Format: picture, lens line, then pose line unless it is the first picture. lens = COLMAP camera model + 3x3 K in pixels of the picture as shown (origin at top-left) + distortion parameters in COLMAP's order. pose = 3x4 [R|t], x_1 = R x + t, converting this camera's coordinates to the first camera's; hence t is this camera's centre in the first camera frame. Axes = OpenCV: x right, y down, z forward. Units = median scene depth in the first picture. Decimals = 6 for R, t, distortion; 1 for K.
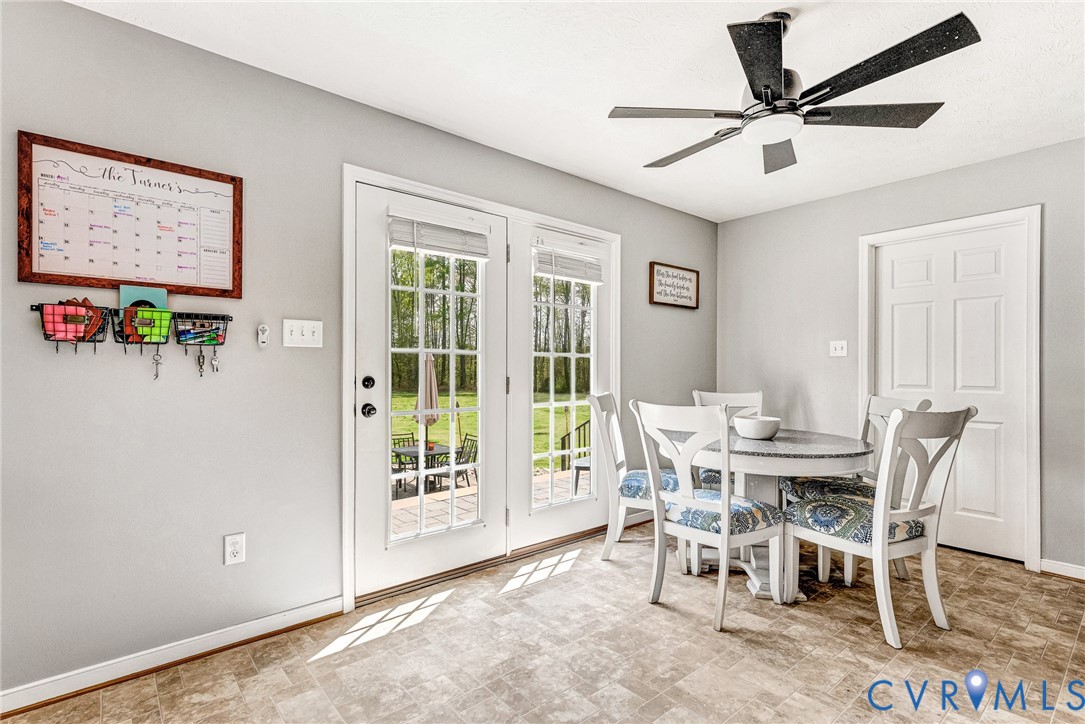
lens RADIAL K [[511.0, 0, 542.5], [0, 511.0, 362.0], [0, 0, 1]] dist [0.002224, -0.000057]
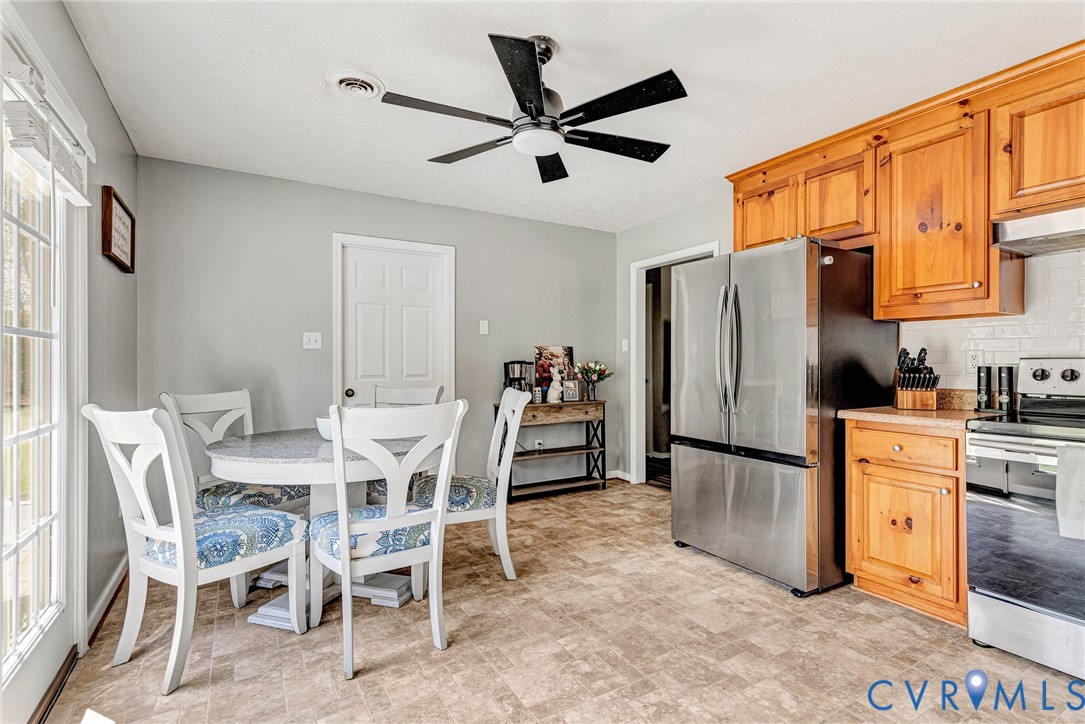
lens RADIAL K [[511.6, 0, 539.4], [0, 511.6, 356.6], [0, 0, 1]] dist [0.001861, 0.000139]
pose [[0.170728, 0.007804, 0.985287, -0.465430], [-0.011958, 0.999911, -0.005848, 0.007223], [-0.985246, -0.010784, 0.170806, 0.599544]]
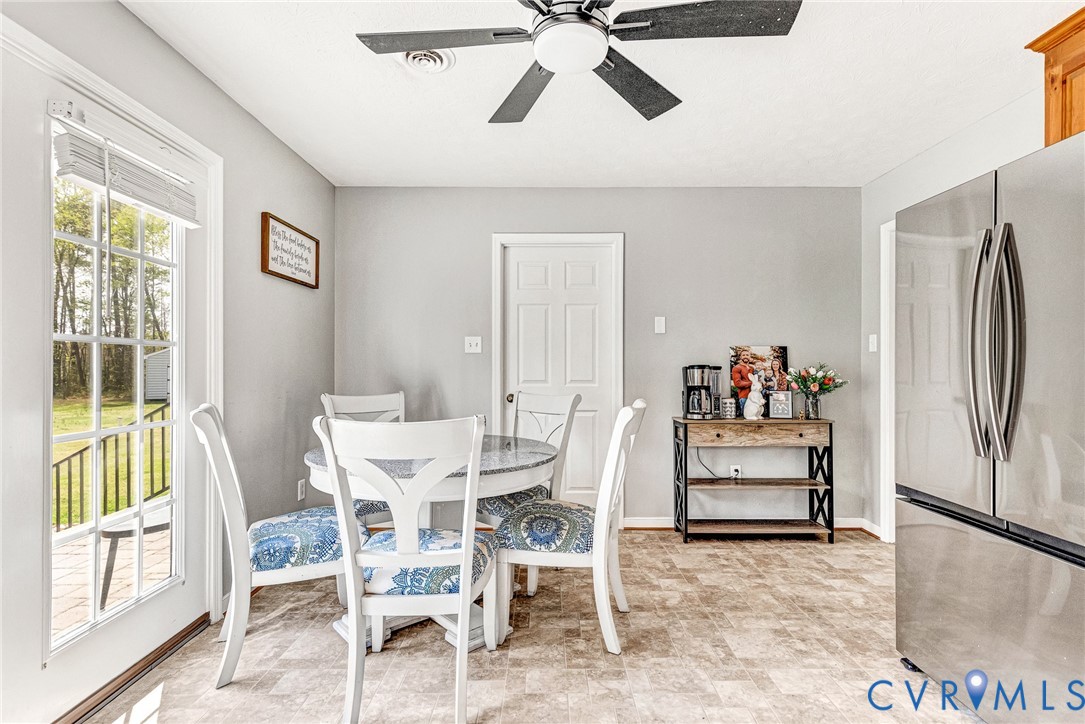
lens RADIAL K [[511.0, 0, 542.5], [0, 511.0, 362.0], [0, 0, 1]] dist [0.002224, -0.000057]
pose [[0.645662, 0.004388, 0.763611, -0.116762], [-0.008796, 0.999960, 0.001691, 0.005654], [-0.763572, -0.007809, 0.645675, 0.402215]]
